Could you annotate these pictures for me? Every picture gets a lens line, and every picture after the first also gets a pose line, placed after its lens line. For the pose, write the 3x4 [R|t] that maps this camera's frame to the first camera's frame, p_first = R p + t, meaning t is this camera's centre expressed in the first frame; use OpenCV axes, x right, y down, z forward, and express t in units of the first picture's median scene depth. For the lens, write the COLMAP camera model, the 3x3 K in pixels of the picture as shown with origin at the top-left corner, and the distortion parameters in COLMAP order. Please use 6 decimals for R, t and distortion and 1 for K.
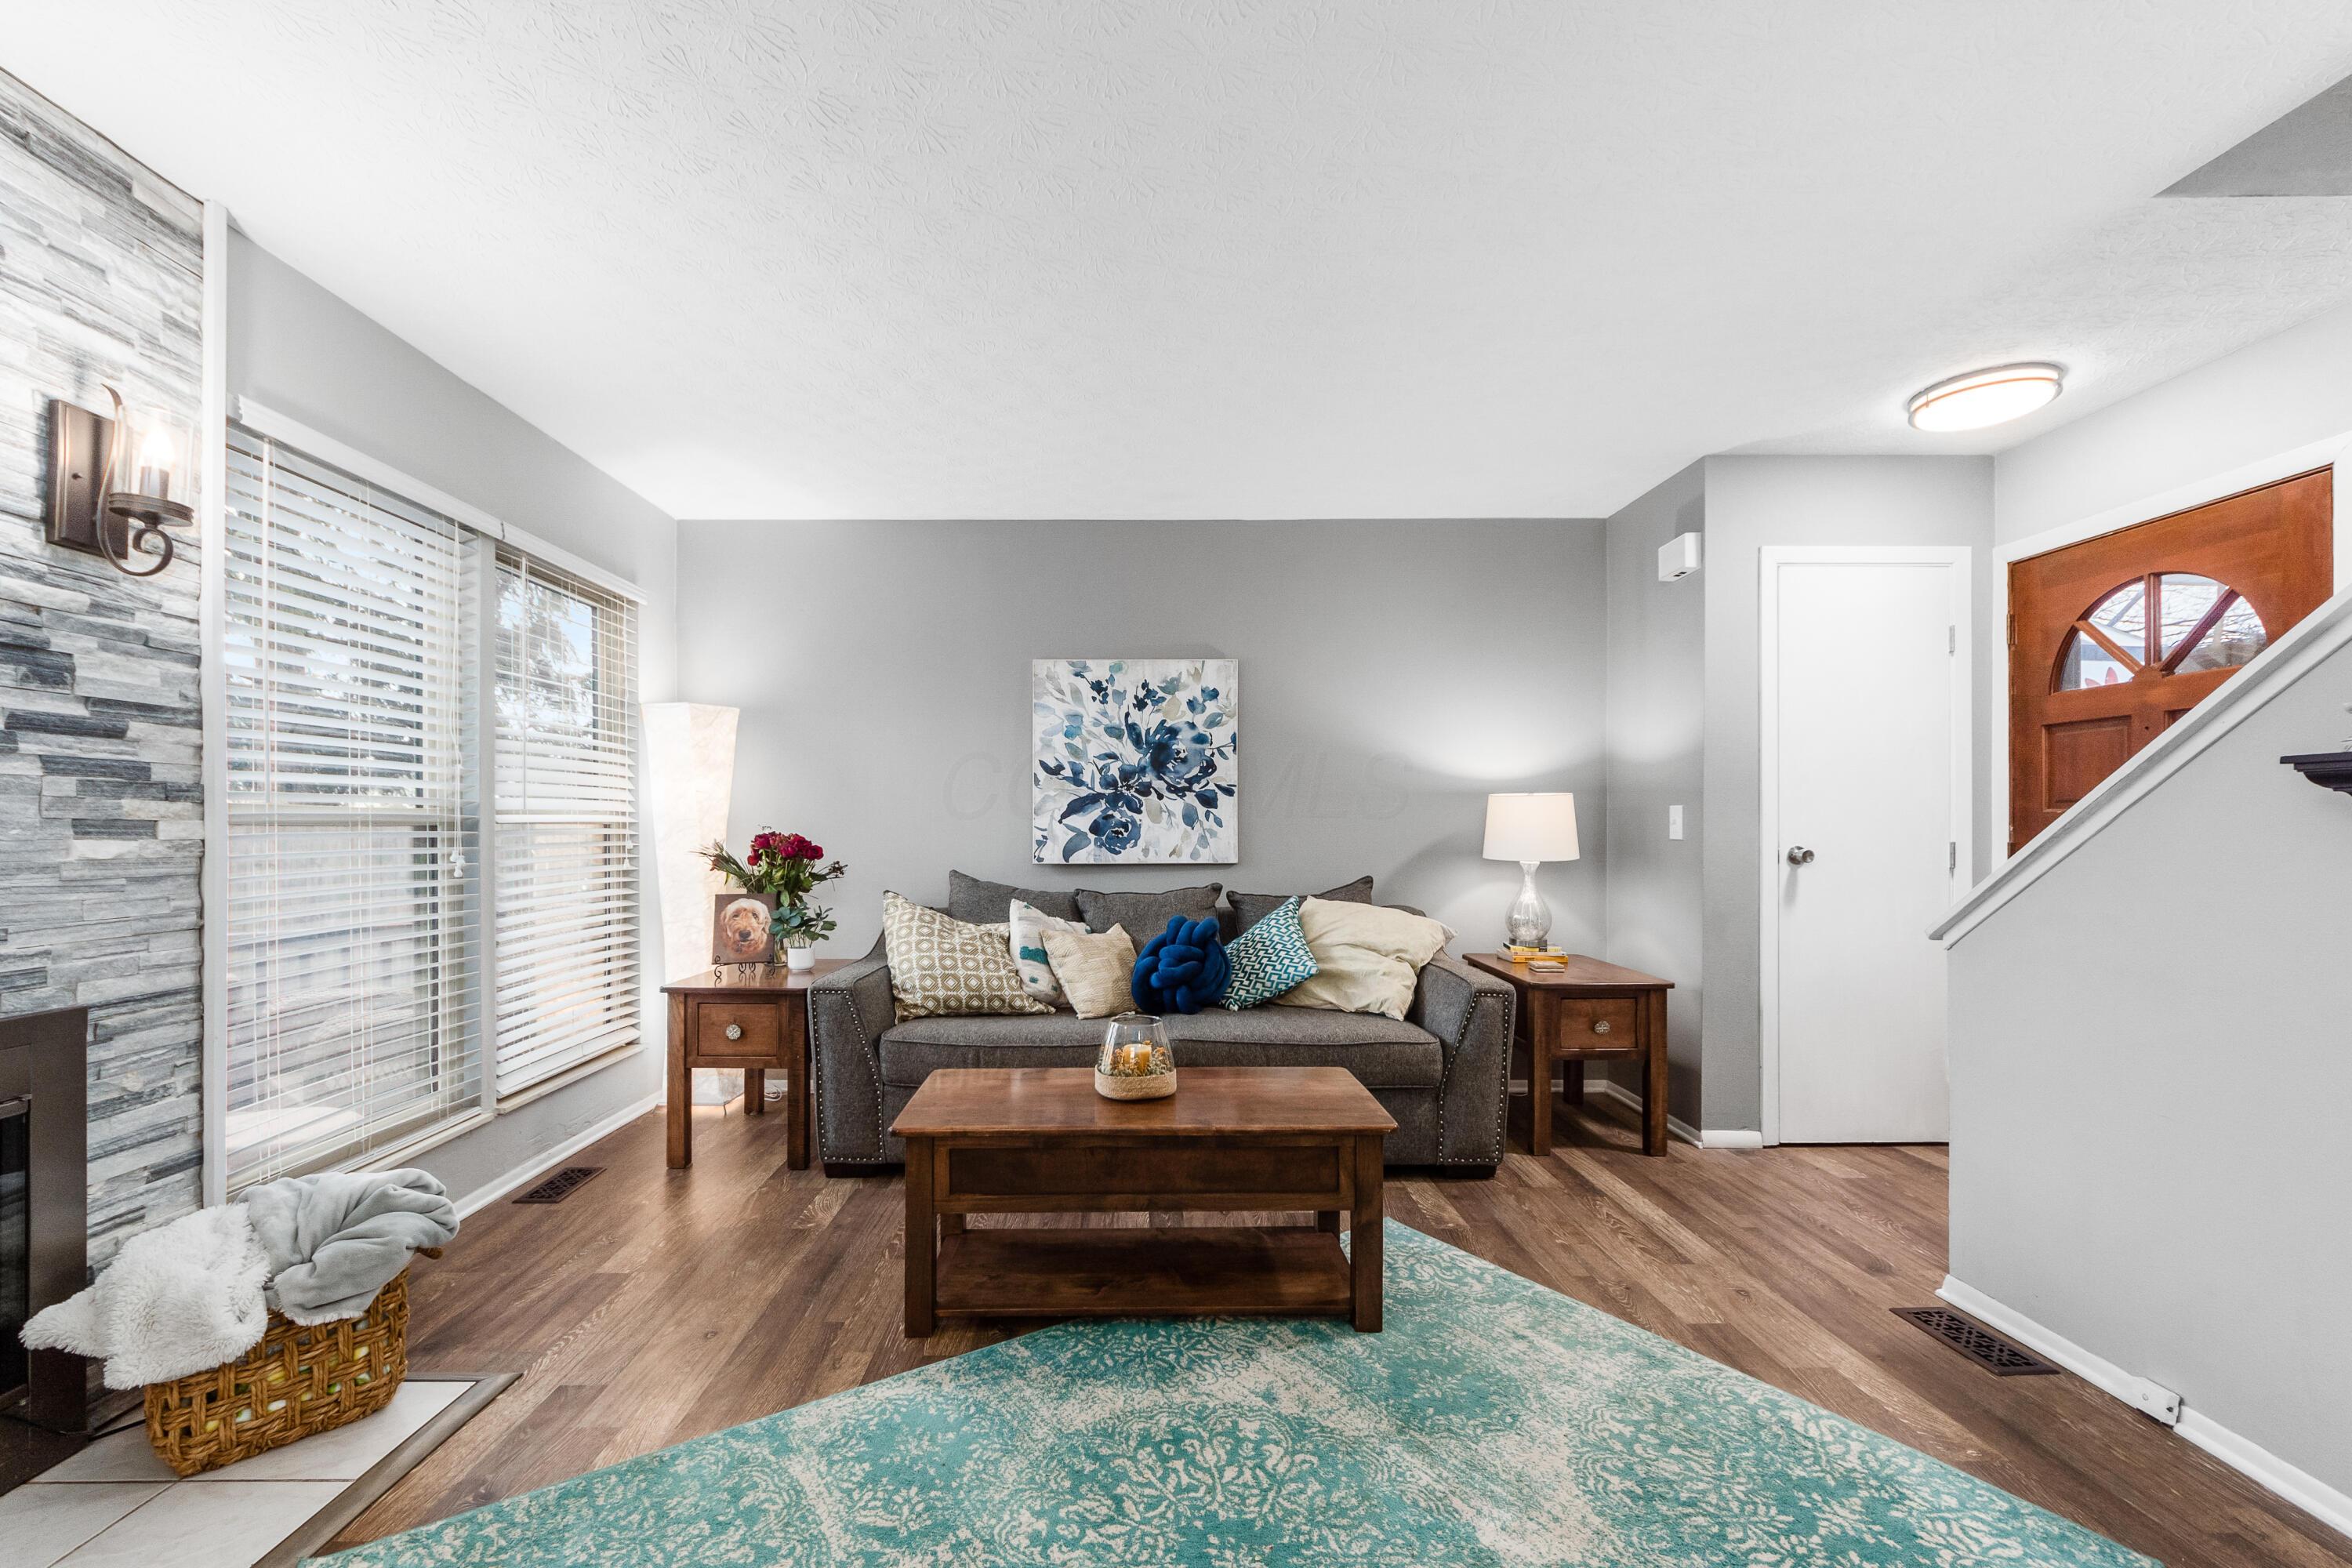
lens RADIAL K [[948.8, 0, 1118.7], [0, 948.8, 829.9], [0, 0, 1]] dist [-0.001122, -0.000895]
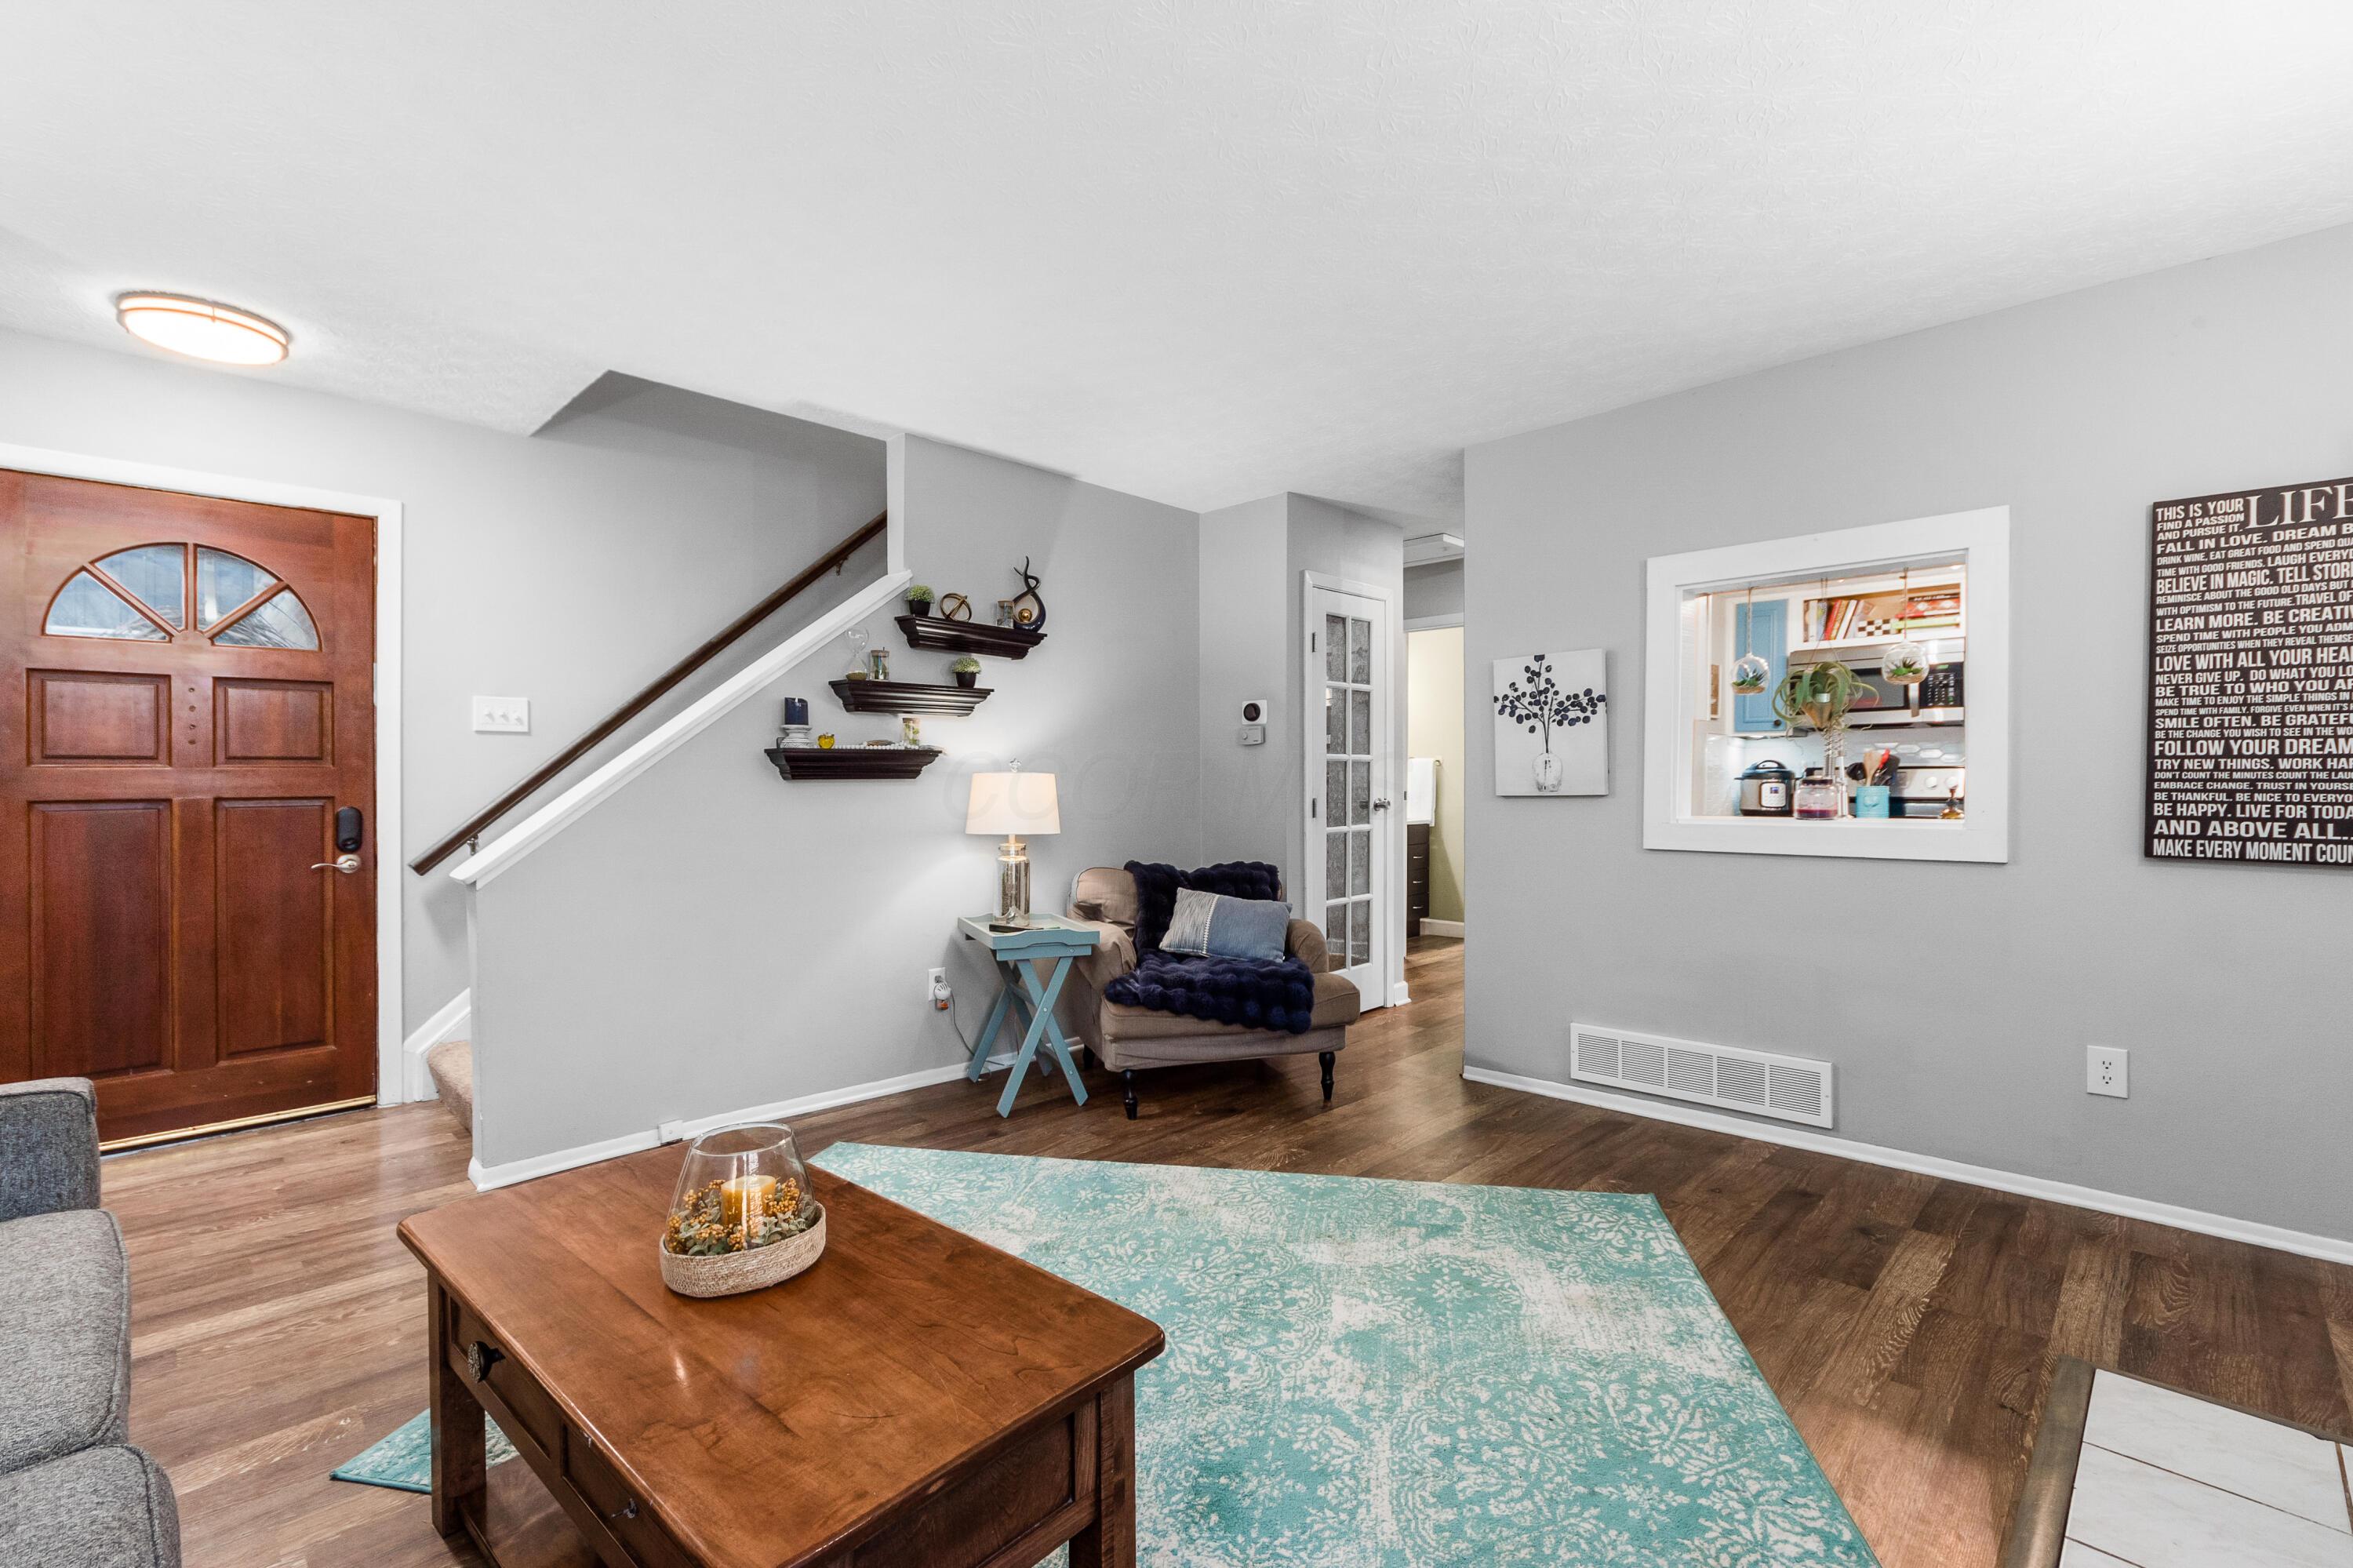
lens RADIAL K [[1050.9, 0, 1197.4], [0, 1050.9, 762.7], [0, 0, 1]] dist [-0.002144, -0.000364]
pose [[-0.729242, 0.010918, 0.684169, -0.484683], [0.004853, 0.999930, -0.010785, -0.006952], [-0.684239, -0.004545, -0.729244, 1.007901]]
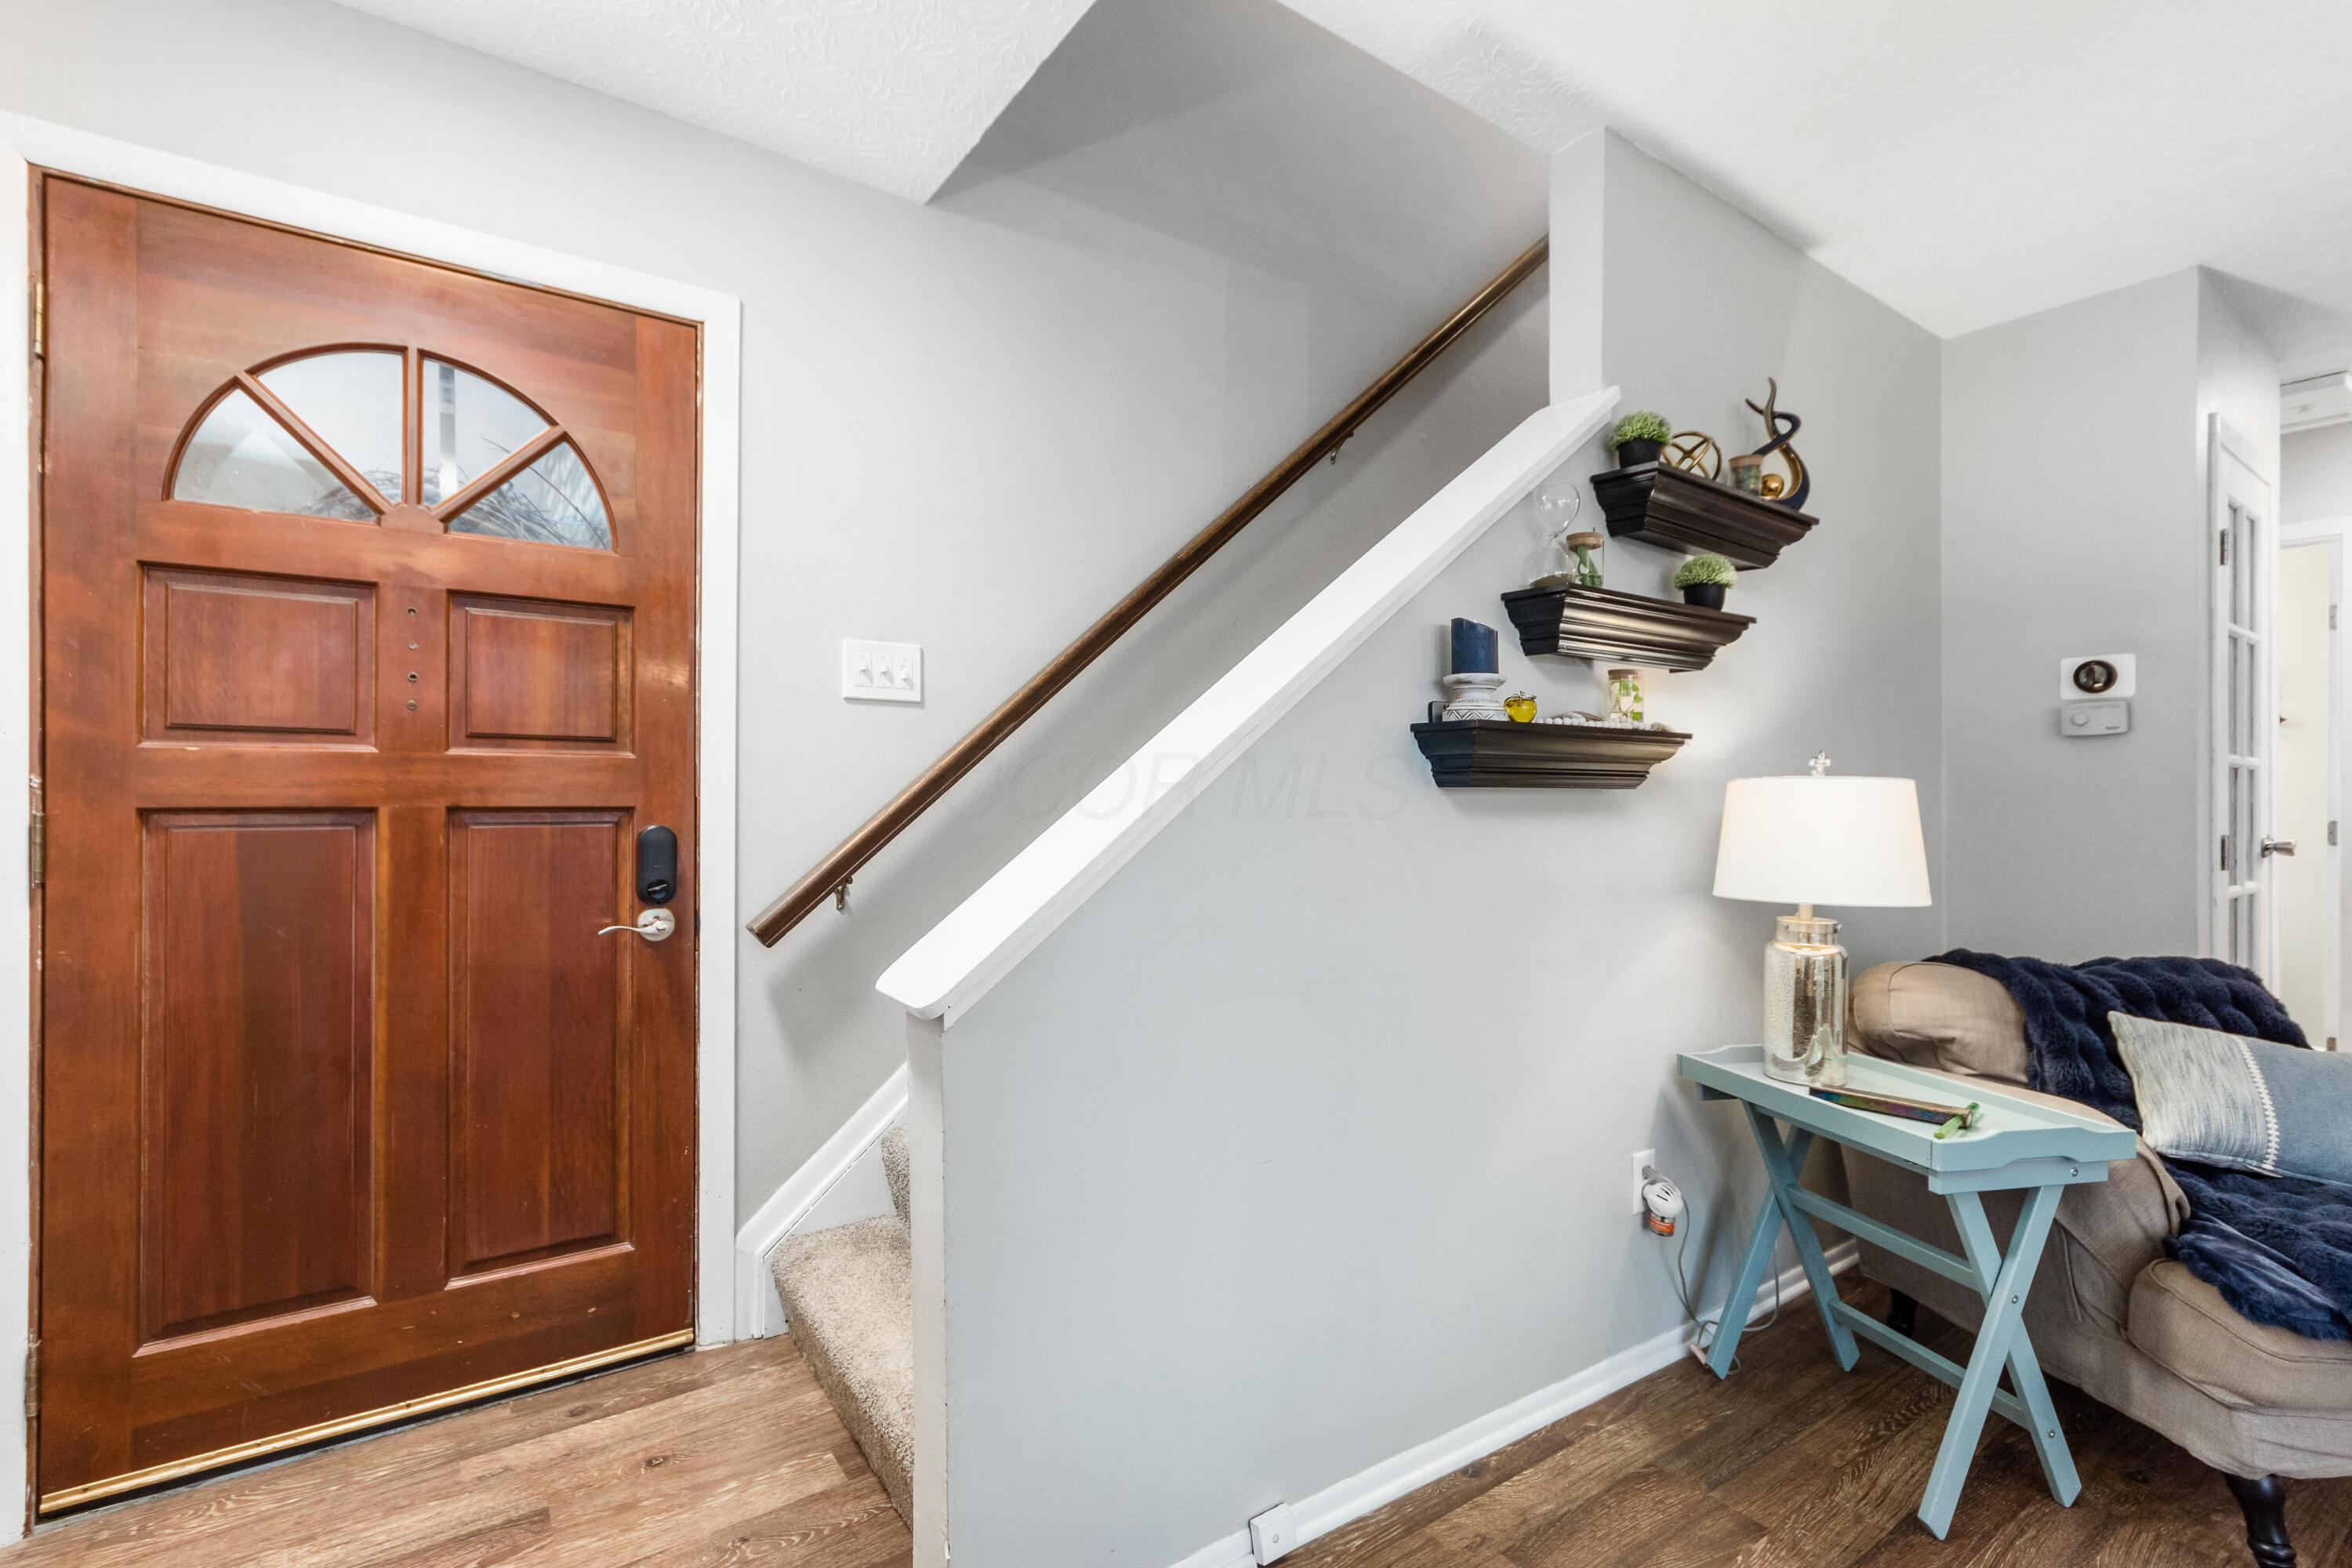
lens RADIAL K [[1085.5, 0, 1189.8], [0, 1085.5, 781.7], [0, 0, 1]] dist [0.004296, -0.000396]
pose [[-0.583074, 0.001459, 0.812417, 0.242476], [-0.008079, 0.999939, -0.007595, 0.000067], [-0.812379, -0.010992, -0.583027, 0.930497]]
